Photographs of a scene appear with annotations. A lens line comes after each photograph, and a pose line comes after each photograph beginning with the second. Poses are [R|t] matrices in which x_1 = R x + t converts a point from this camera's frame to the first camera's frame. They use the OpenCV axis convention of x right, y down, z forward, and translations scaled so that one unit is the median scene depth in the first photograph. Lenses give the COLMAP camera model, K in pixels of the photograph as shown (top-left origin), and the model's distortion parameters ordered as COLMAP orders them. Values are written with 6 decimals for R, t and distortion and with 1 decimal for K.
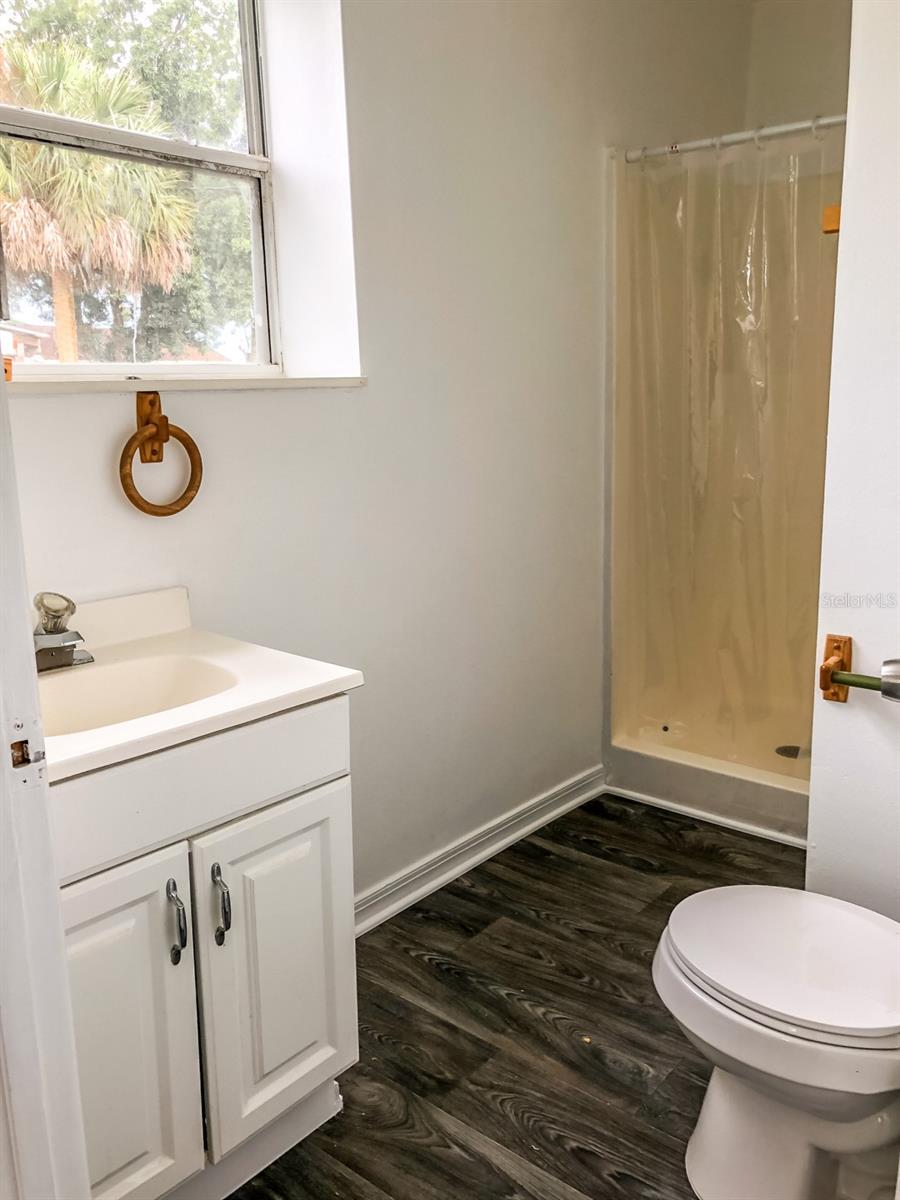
lens RADIAL K [[1036.8, 0, 450.0], [0, 1036.8, 600.0], [0, 0, 1]] dist [-0.004103, 0.088569]
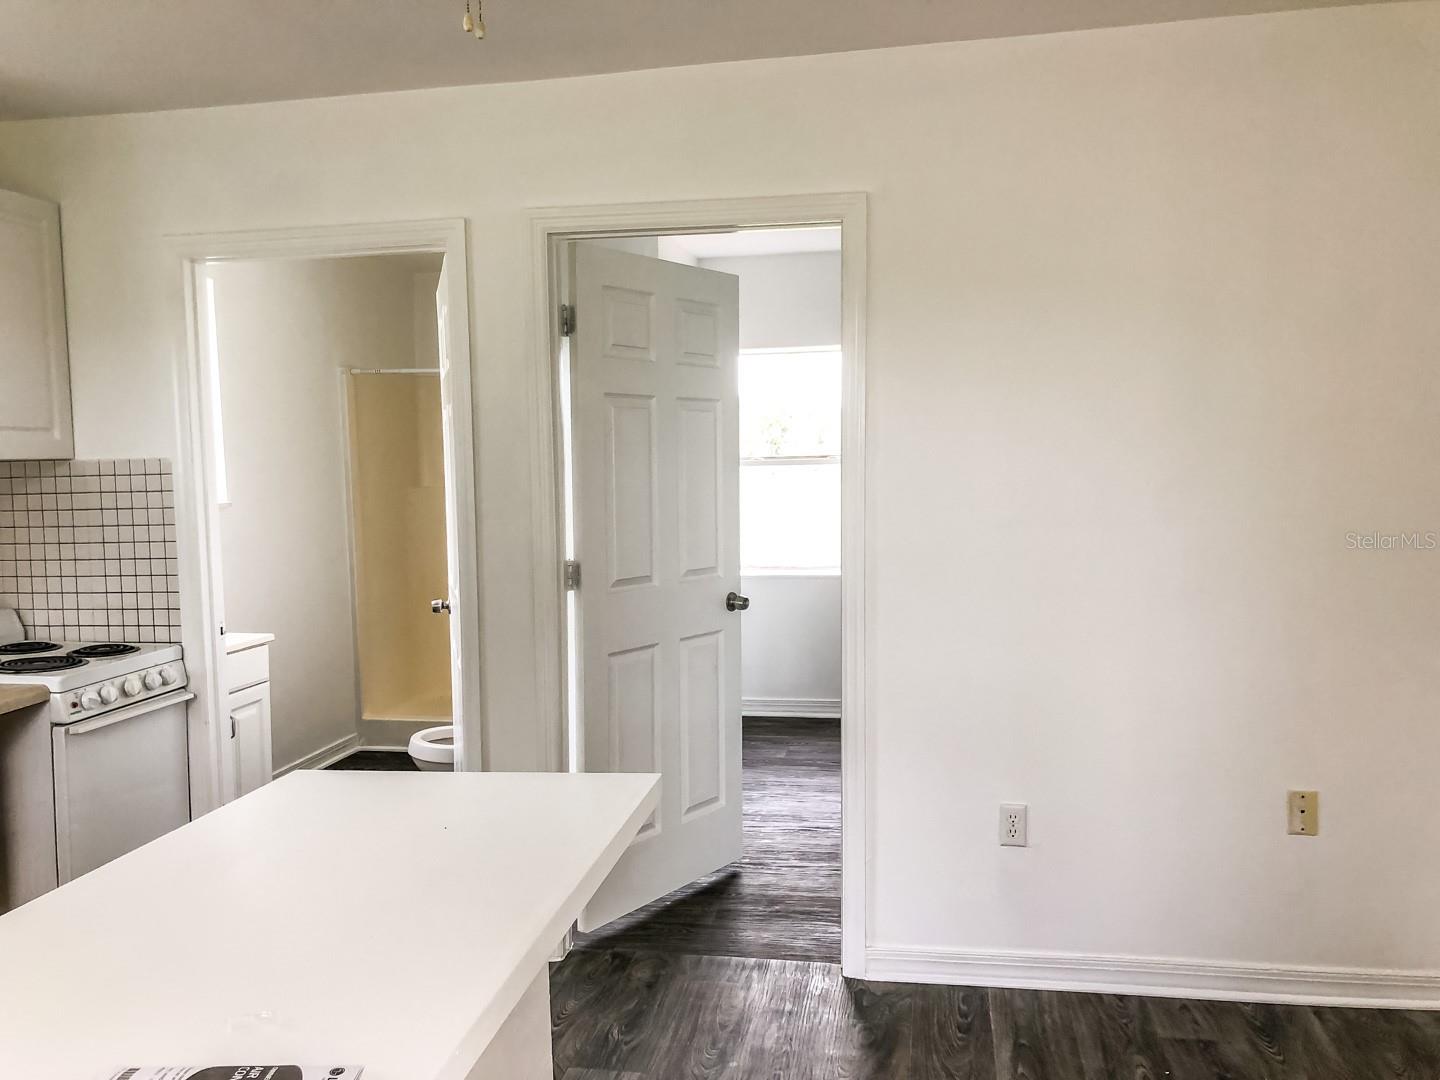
lens RADIAL K [[1244.2, 0, 720.0], [0, 1244.2, 540.0], [0, 0, 1]] dist [-0.004103, 0.088569]
pose [[0.874955, -0.034047, 0.483005, -0.355955], [0.103120, 0.987743, -0.117175, 0.189434], [-0.473096, 0.152331, 0.867742, -1.232924]]
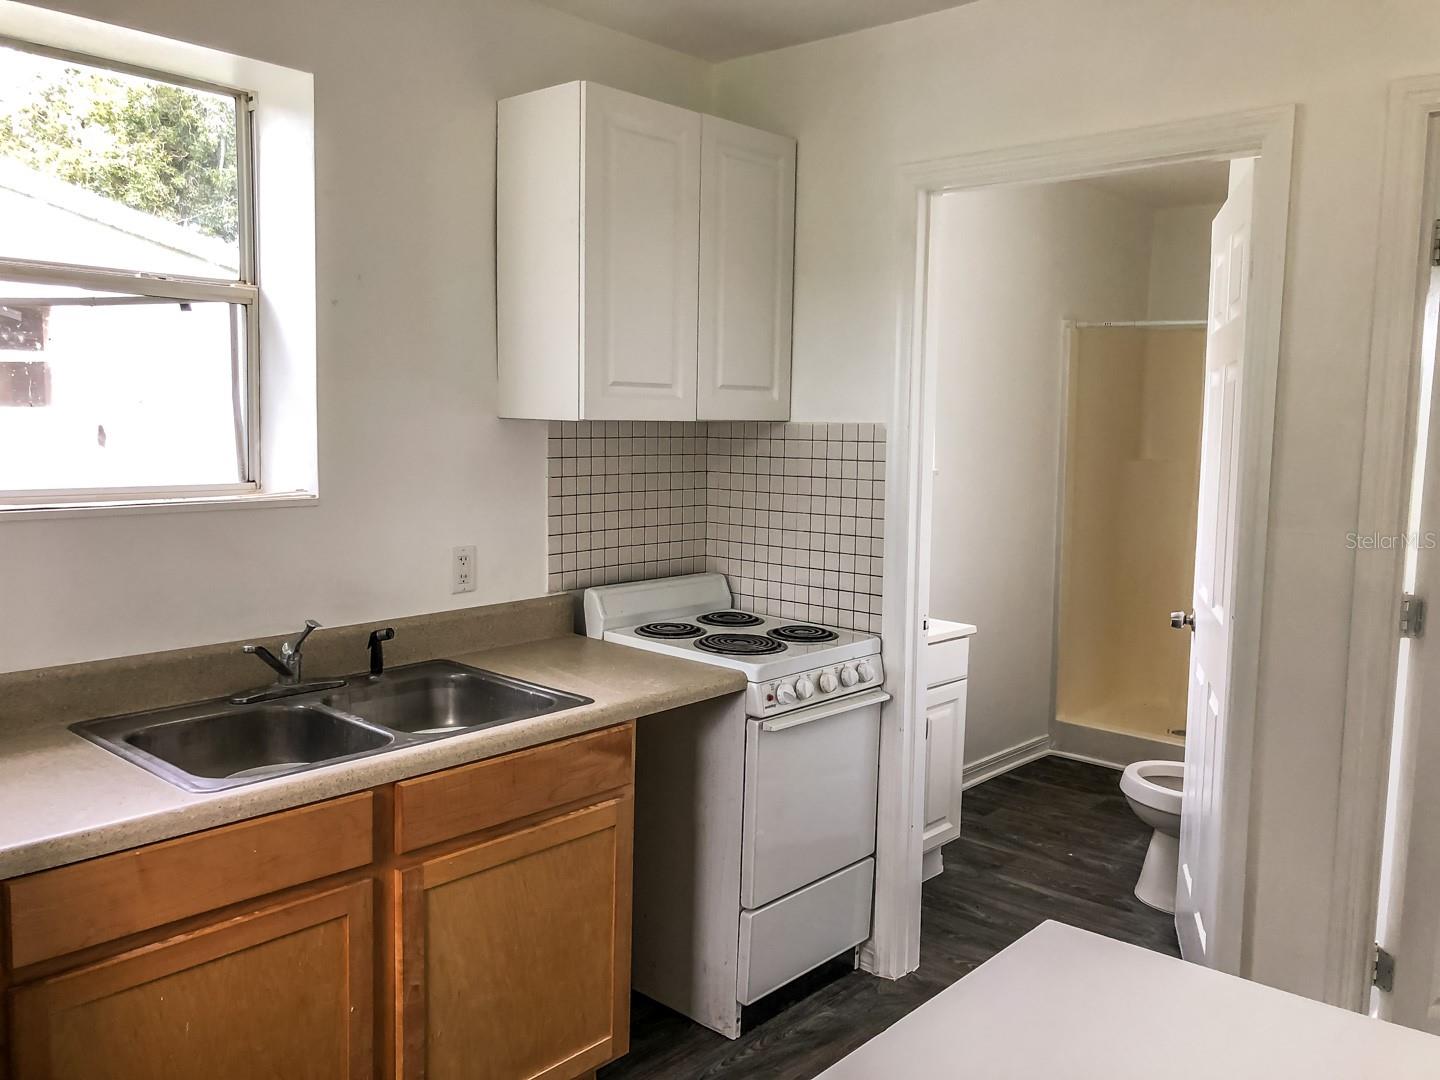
lens RADIAL K [[1244.2, 0, 720.0], [0, 1244.2, 540.0], [0, 0, 1]] dist [-0.004103, 0.088569]
pose [[0.999078, 0.034683, -0.025318, -0.342547], [-0.037075, 0.994190, -0.101057, 0.108685], [0.021666, 0.101903, 0.994558, -0.927121]]
